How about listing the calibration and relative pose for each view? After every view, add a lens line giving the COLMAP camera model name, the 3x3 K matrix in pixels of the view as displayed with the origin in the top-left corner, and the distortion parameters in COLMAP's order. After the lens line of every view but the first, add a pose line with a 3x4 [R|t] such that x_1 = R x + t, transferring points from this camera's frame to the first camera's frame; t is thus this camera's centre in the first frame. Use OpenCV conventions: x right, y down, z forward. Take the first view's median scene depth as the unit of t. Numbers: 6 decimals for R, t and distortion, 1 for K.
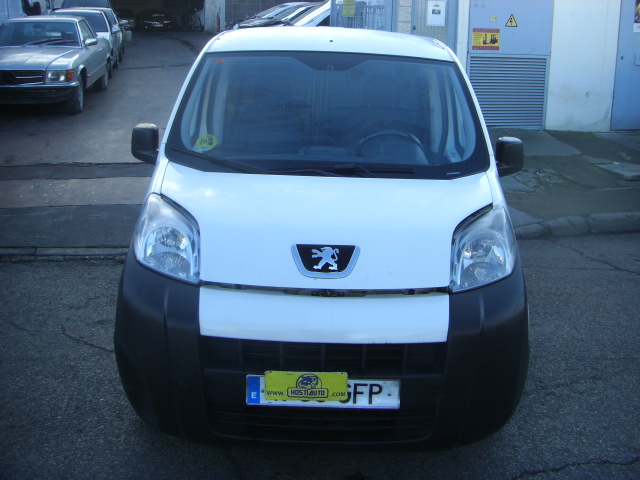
lens RADIAL K [[720.7, 0, 340.9], [0, 720.7, 191.9], [0, 0, 1]] dist [-0.163659, 0.079365]
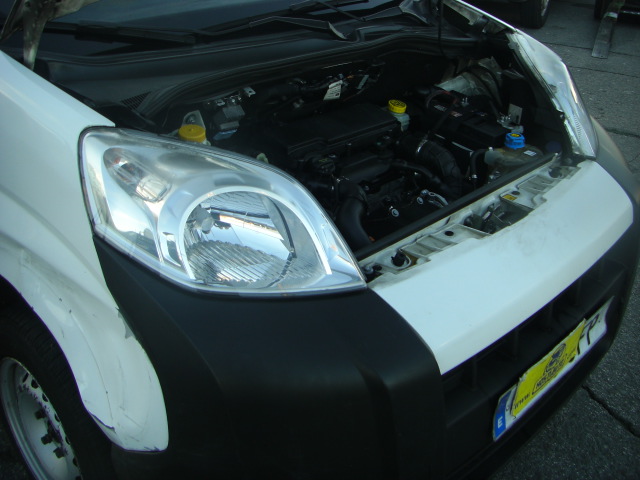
lens RADIAL K [[720.7, 0, 340.9], [0, 720.7, 191.9], [0, 0, 1]] dist [-0.163659, 0.079365]
pose [[0.695362, -0.306444, 0.650049, -0.525728], [0.134544, 0.944048, 0.301117, -0.080534], [-0.705953, -0.121926, 0.697685, 0.711802]]
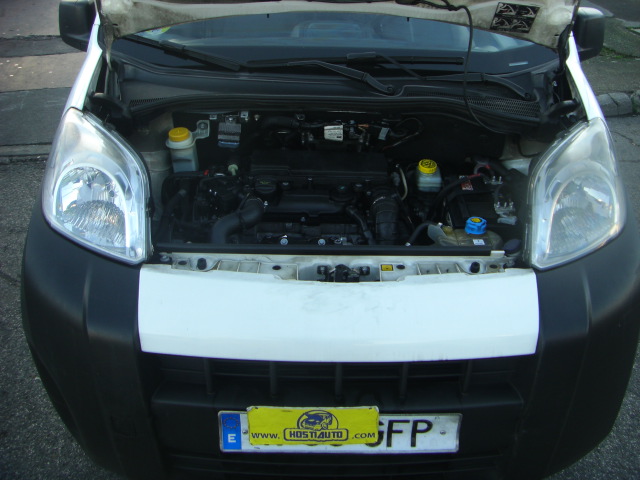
lens RADIAL K [[720.7, 0, 340.9], [0, 720.7, 191.9], [0, 0, 1]] dist [-0.163659, 0.079365]
pose [[0.999904, -0.013322, 0.003903, -0.023682], [0.012292, 0.980316, 0.197051, -0.054930], [-0.006452, -0.196984, 0.980385, 0.418891]]
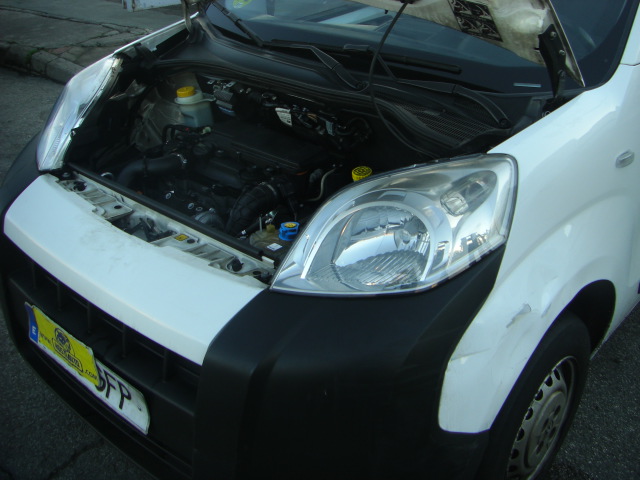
lens RADIAL K [[720.7, 0, 340.9], [0, 720.7, 191.9], [0, 0, 1]] dist [-0.163659, 0.079365]
pose [[0.747192, 0.235993, -0.621299, 0.538931], [-0.138723, 0.969622, 0.201467, -0.047924], [0.649970, -0.064346, 0.757231, 0.661726]]
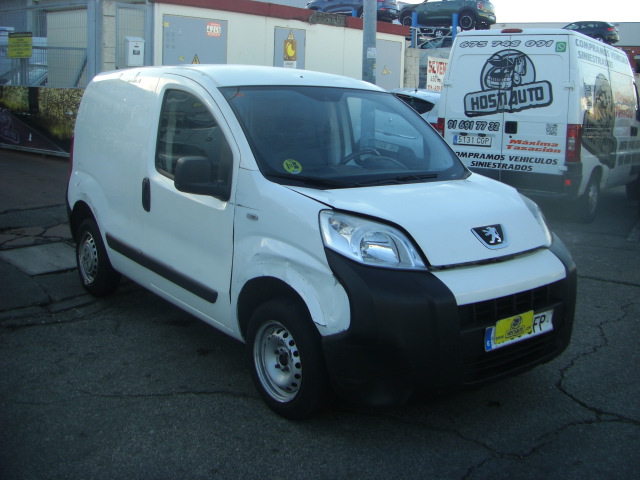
lens RADIAL K [[720.7, 0, 340.9], [0, 720.7, 191.9], [0, 0, 1]] dist [-0.163659, 0.079365]
pose [[0.782005, -0.097425, 0.615611, -1.107378], [0.131384, 0.991281, -0.010019, -0.012299], [-0.609268, 0.088716, 0.787986, 0.110691]]
